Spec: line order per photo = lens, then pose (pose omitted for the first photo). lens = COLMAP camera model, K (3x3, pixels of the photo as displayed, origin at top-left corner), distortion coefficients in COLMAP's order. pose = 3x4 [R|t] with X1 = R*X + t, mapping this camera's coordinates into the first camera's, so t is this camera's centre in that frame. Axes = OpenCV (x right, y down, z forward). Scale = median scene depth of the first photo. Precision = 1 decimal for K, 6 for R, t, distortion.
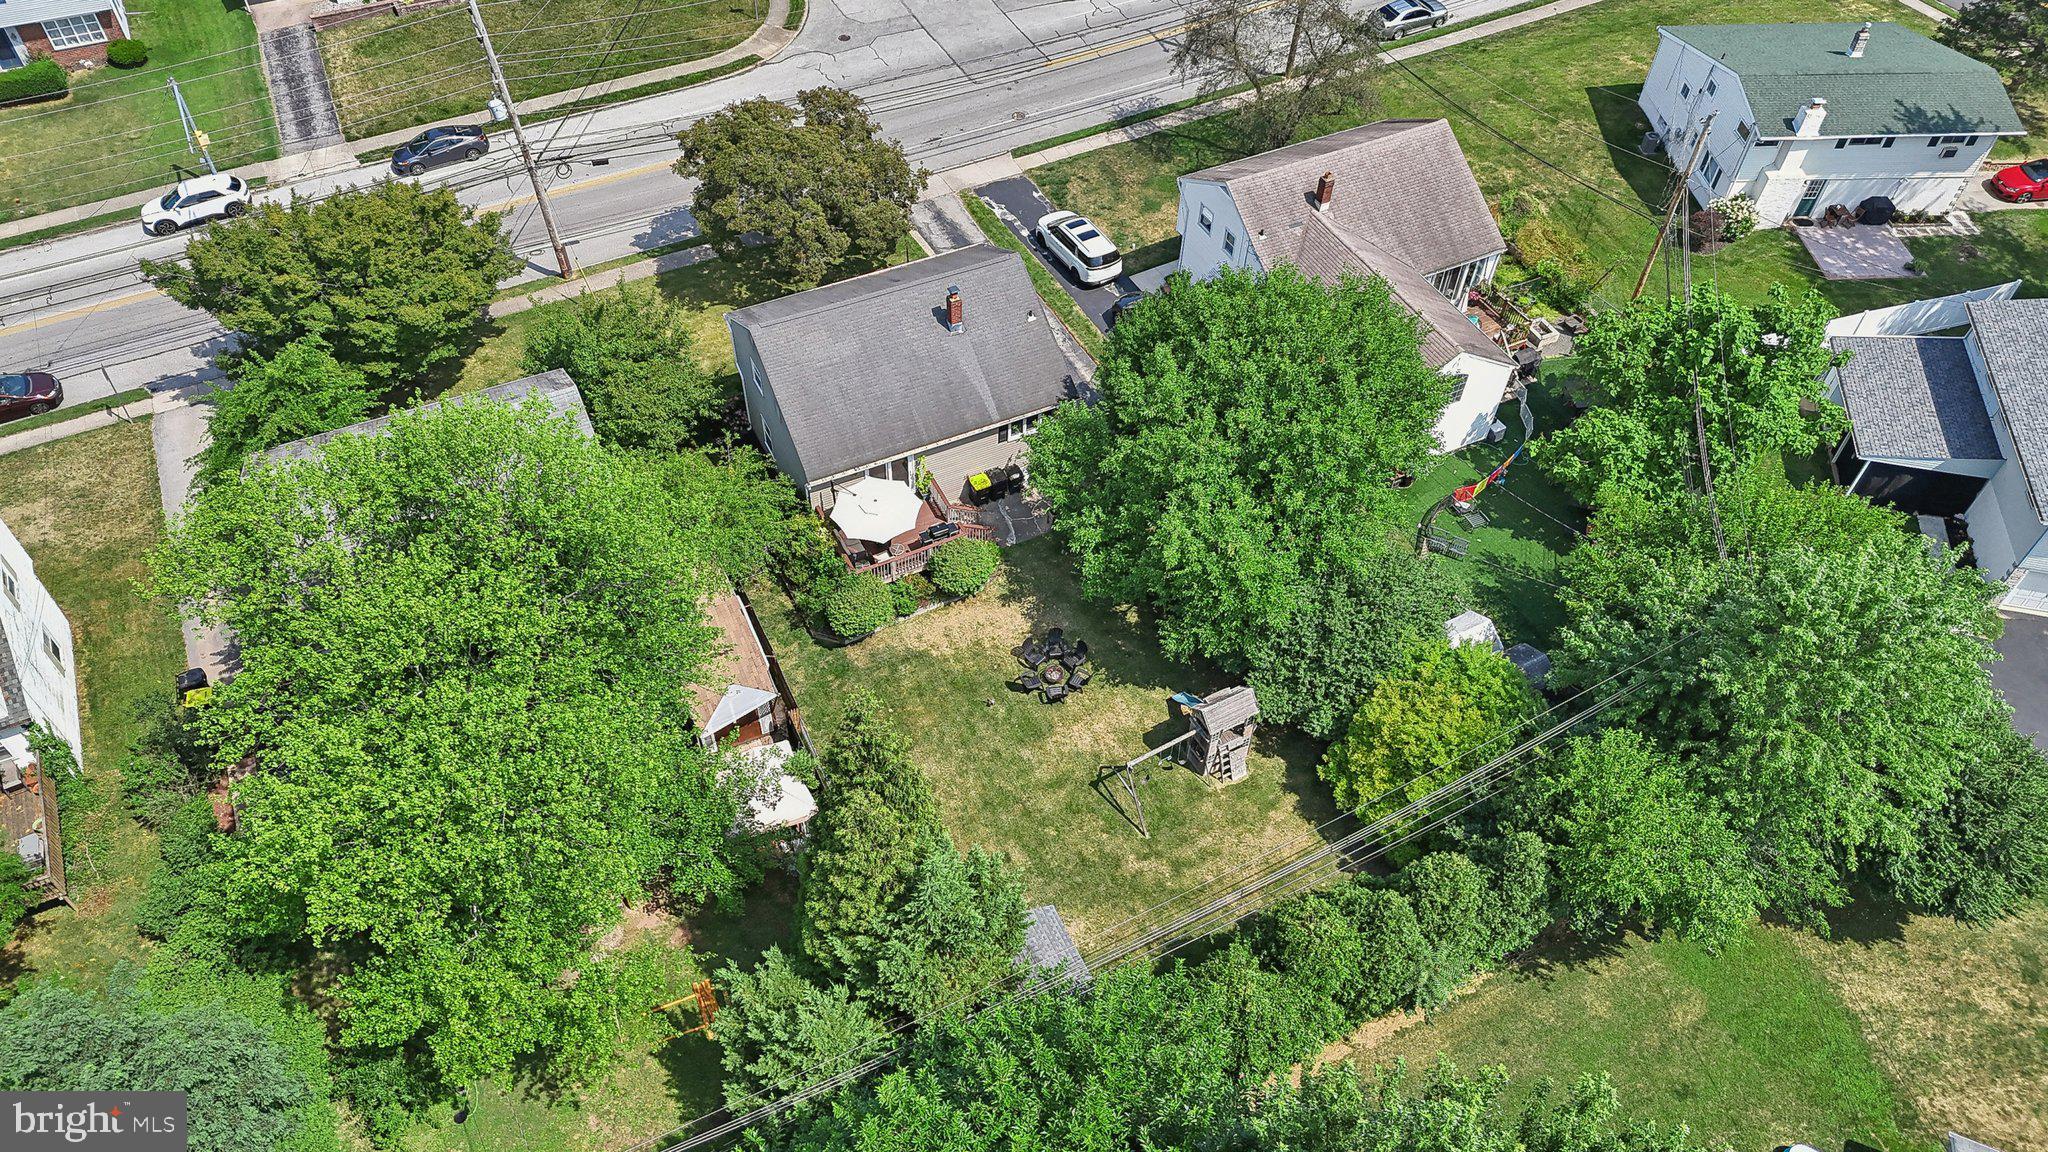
lens RADIAL K [[1479.4, 0, 1029.6], [0, 1479.4, 575.1], [0, 0, 1]] dist [0.119051, -0.176612]
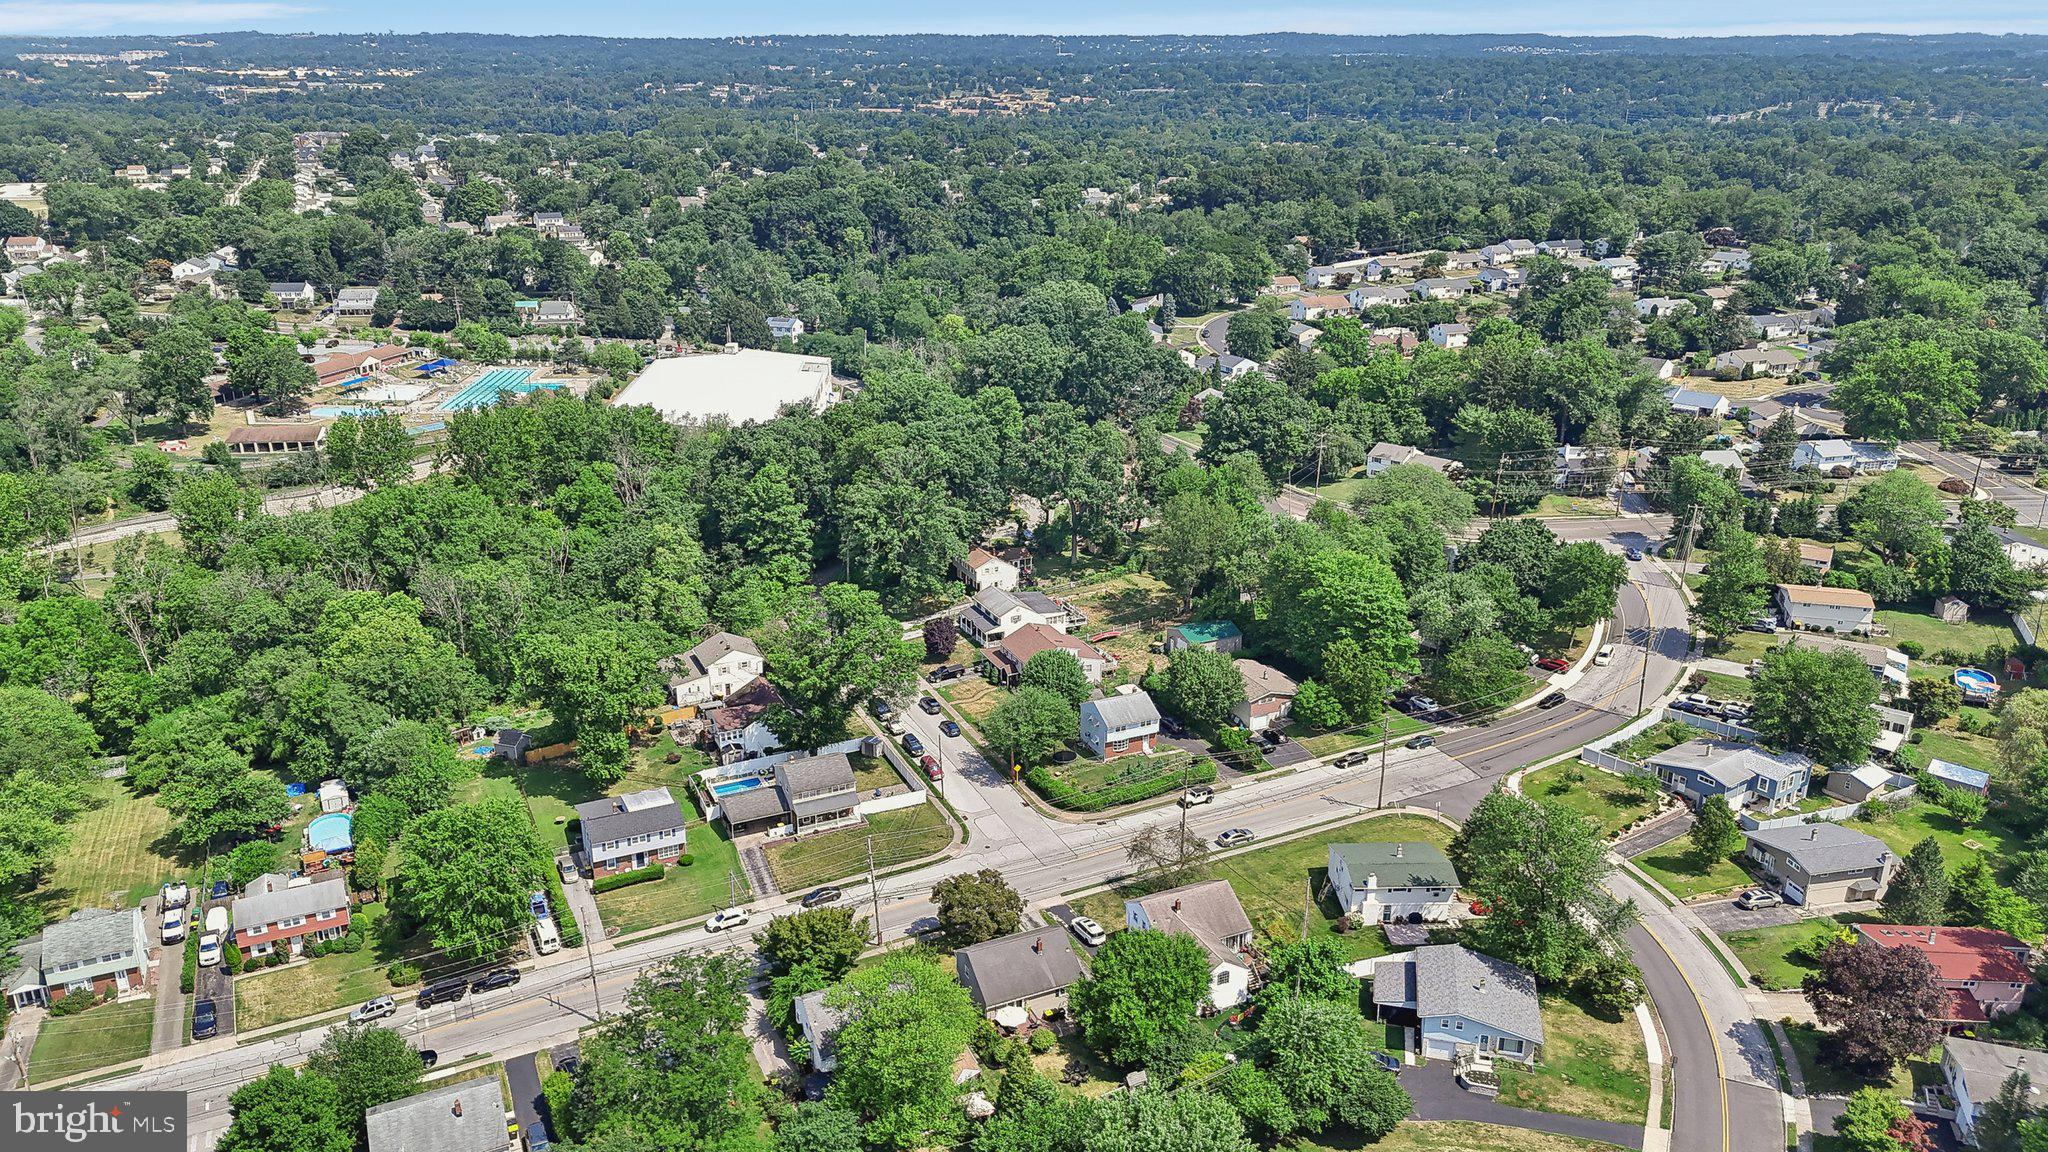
lens RADIAL K [[1479.4, 0, 1029.6], [0, 1479.4, 575.1], [0, 0, 1]] dist [0.119051, -0.176612]
pose [[0.999343, -0.013859, -0.033483, 0.027244], [-0.004112, 0.874636, -0.484763, 0.463902], [0.036004, 0.484583, 0.874004, -1.453037]]
